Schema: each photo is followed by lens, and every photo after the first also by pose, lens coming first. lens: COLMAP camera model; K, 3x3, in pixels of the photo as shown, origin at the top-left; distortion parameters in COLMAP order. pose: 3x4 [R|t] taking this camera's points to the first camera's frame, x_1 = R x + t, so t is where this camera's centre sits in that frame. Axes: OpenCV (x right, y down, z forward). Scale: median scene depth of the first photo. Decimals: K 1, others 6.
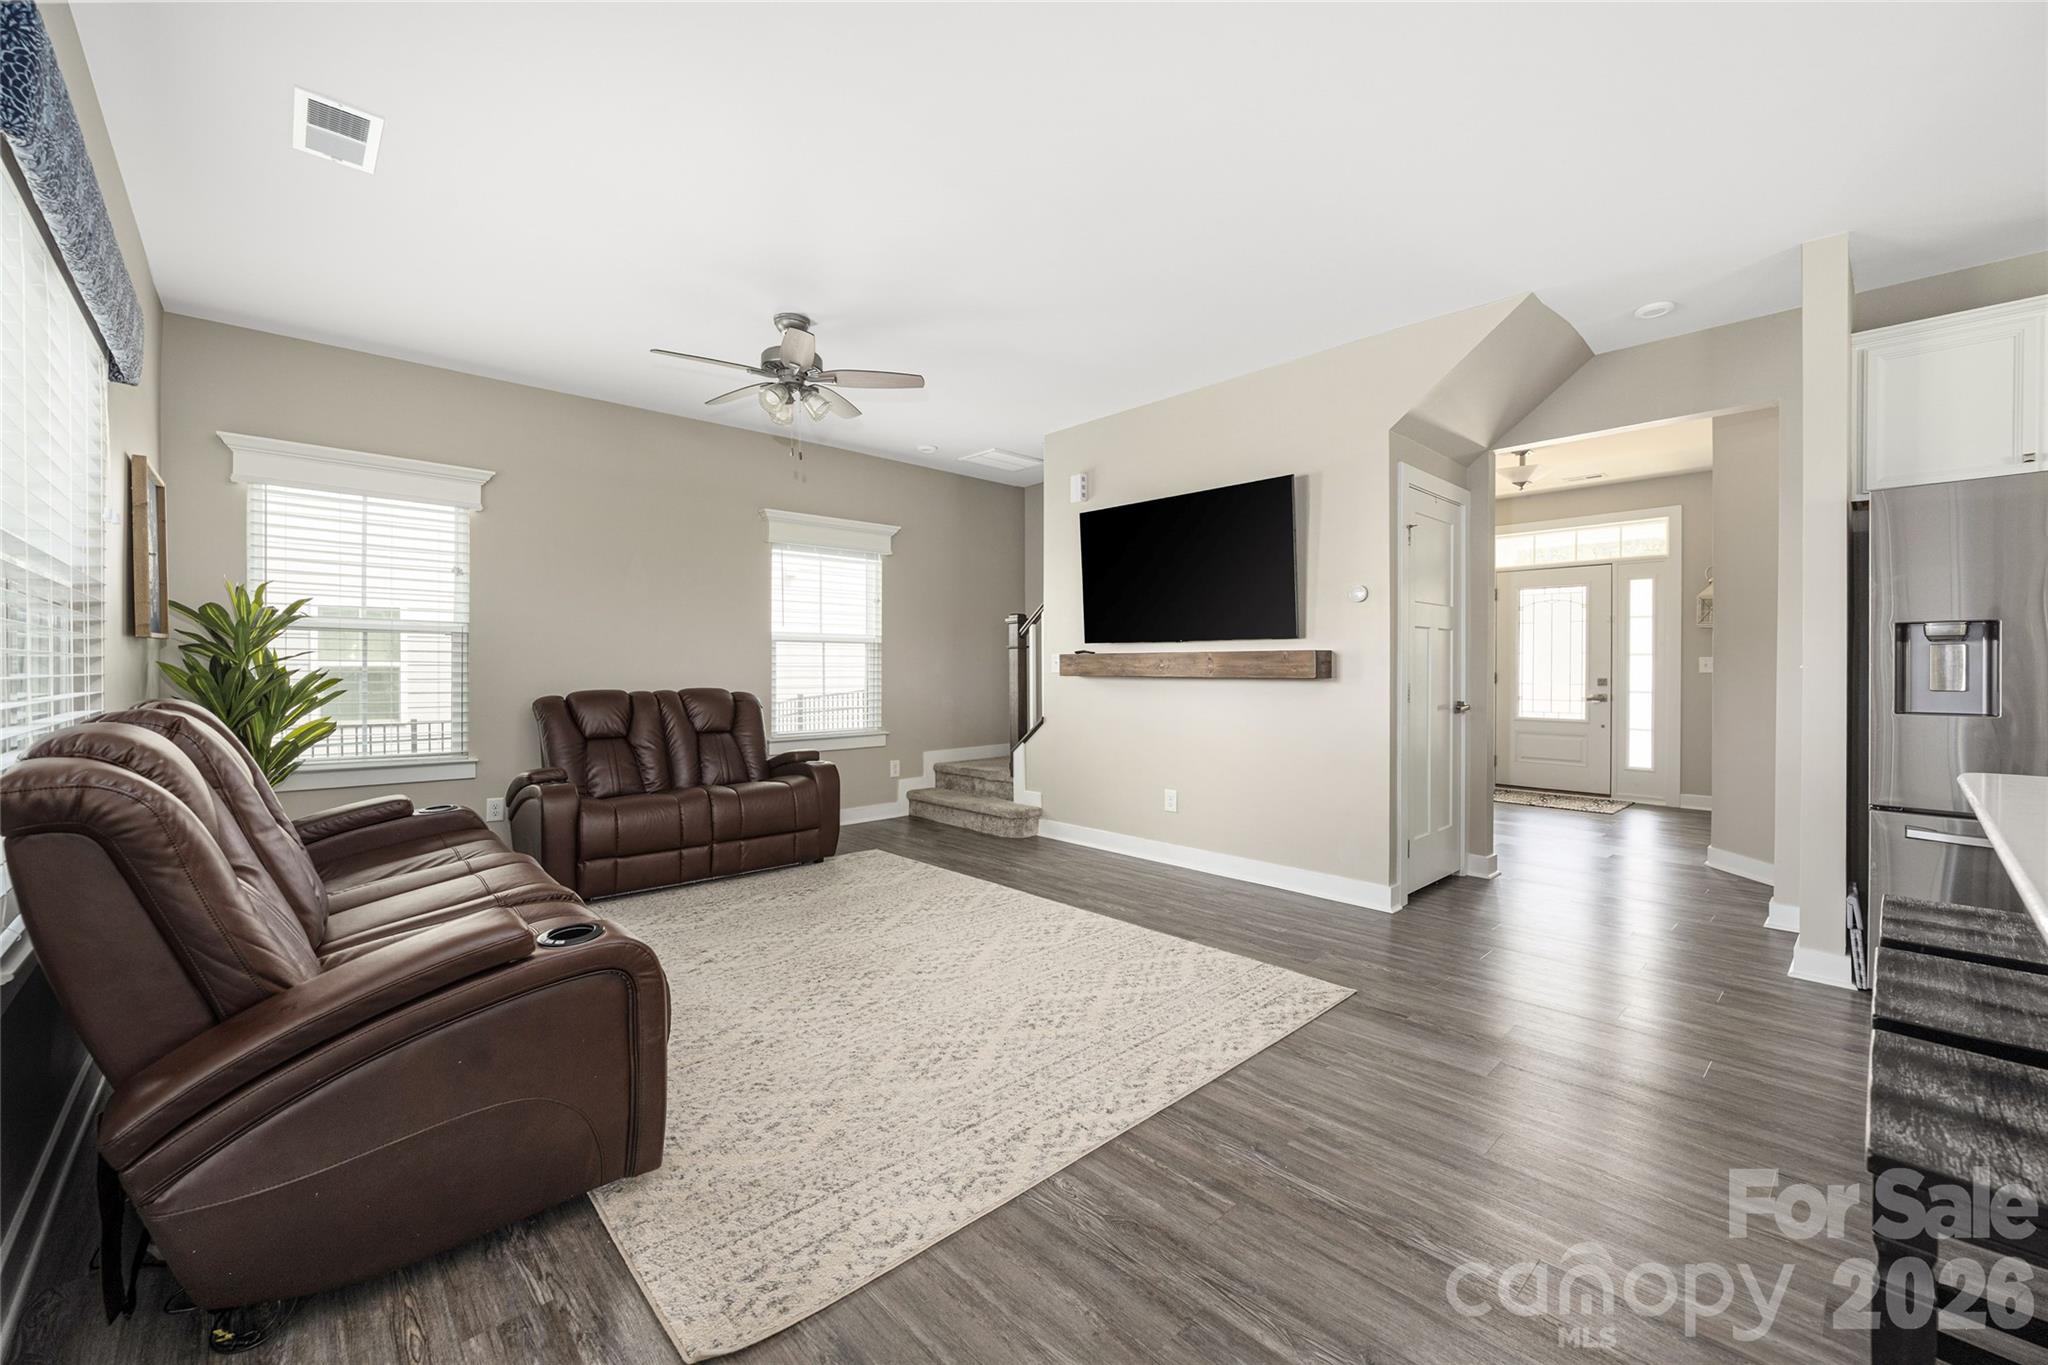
lens RADIAL K [[823.2, 0, 1031.4], [0, 823.2, 673.0], [0, 0, 1]] dist [-0.002418, 0.000765]
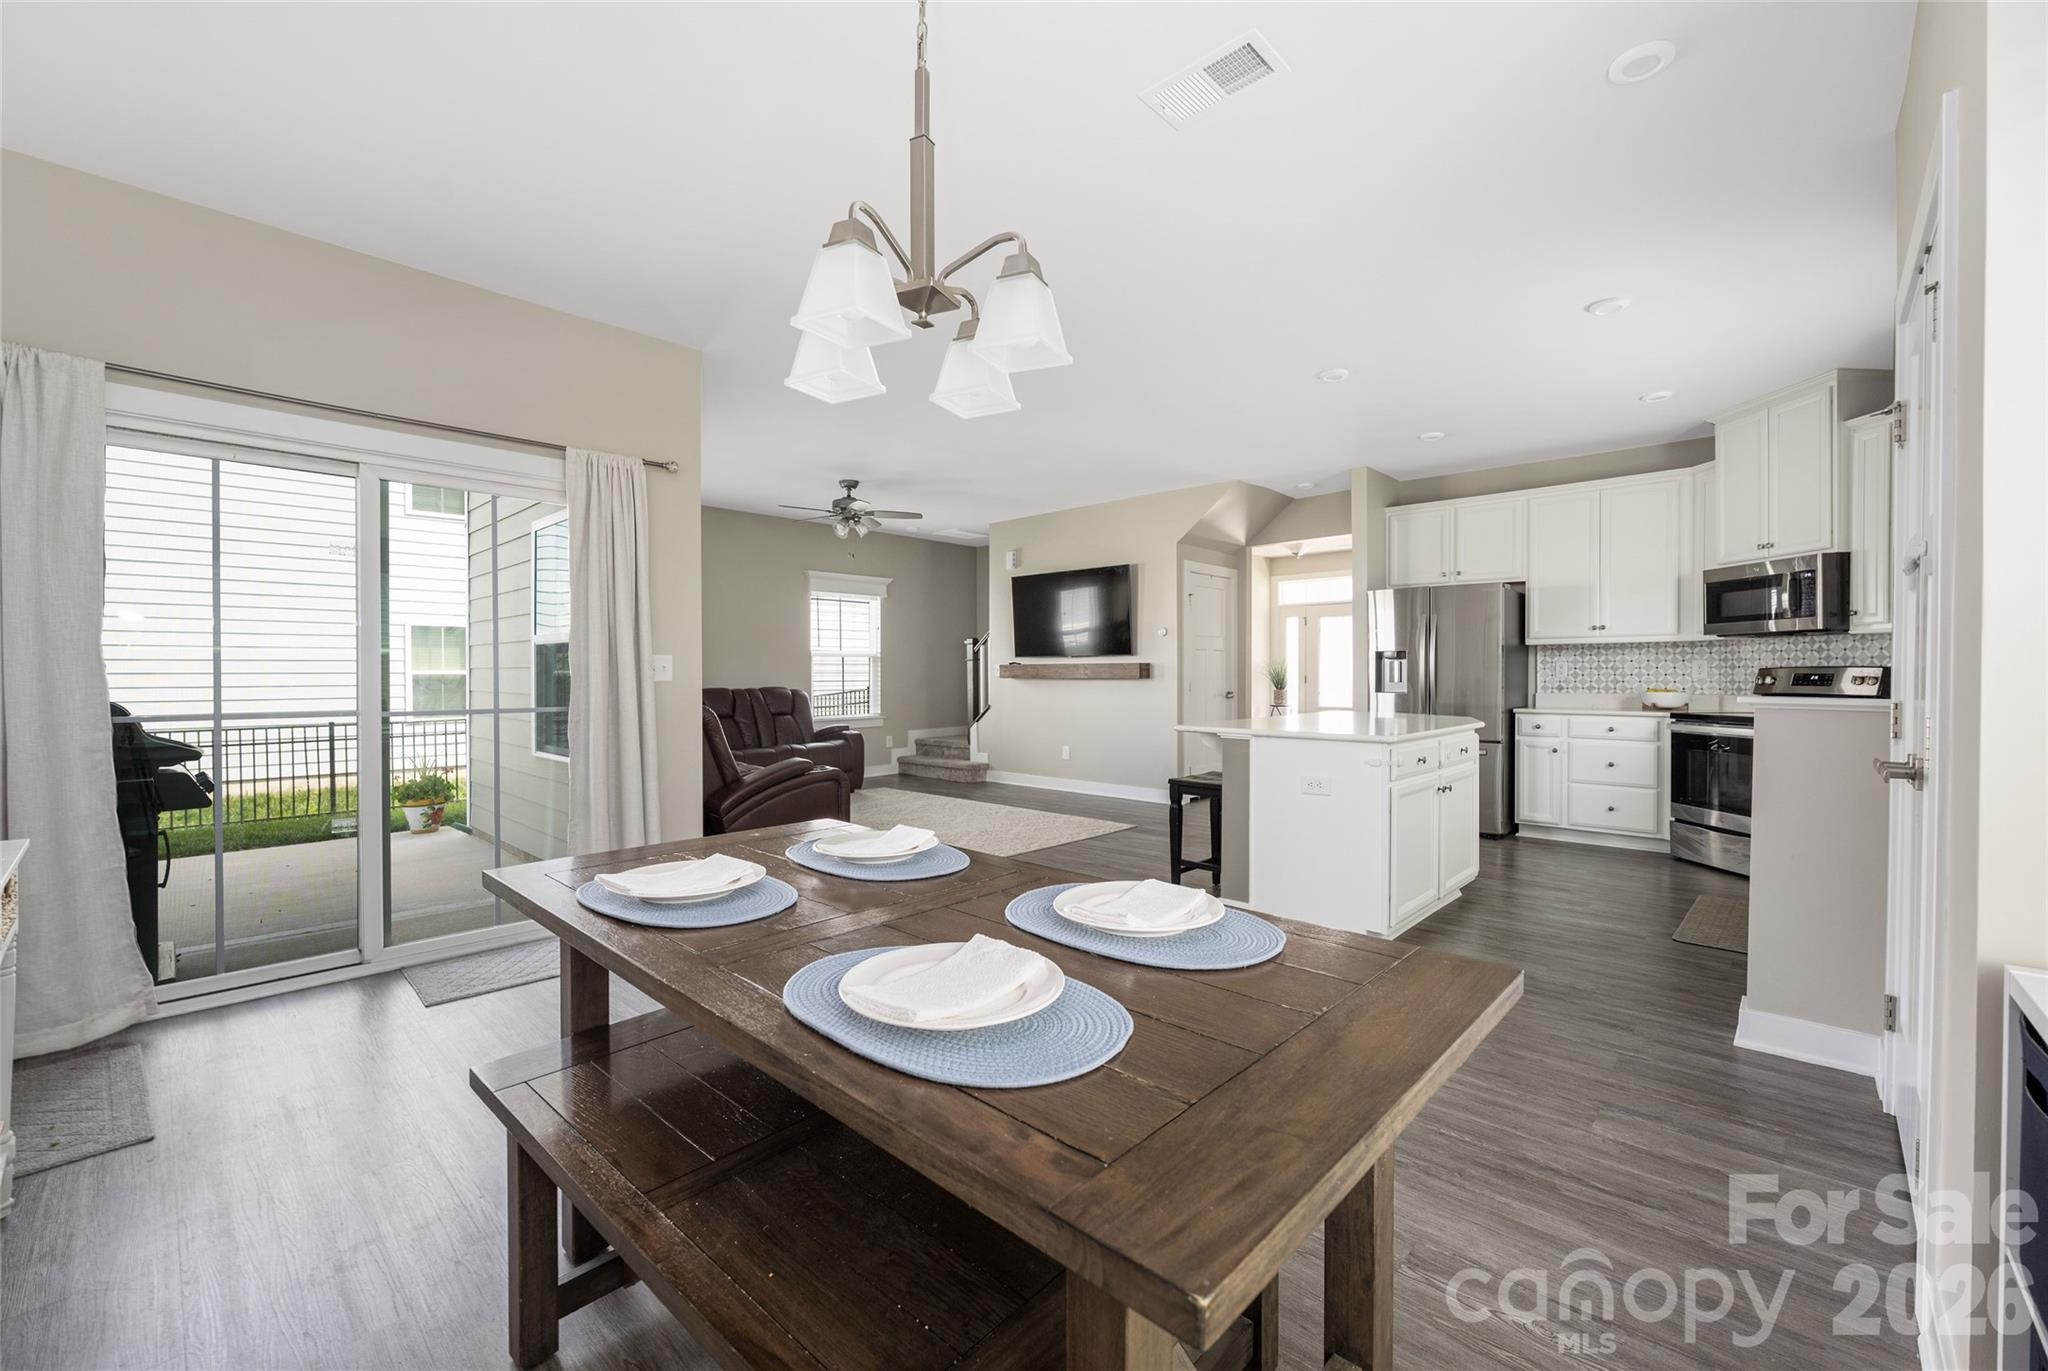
lens RADIAL K [[823.2, 0, 1025.1], [0, 823.2, 678.0], [0, 0, 1]] dist [-0.002418, 0.000765]
pose [[0.998578, -0.003606, 0.053192, -0.000720], [0.003550, 0.999993, 0.001143, 0.001684], [-0.053196, -0.000953, 0.998584, -0.566850]]
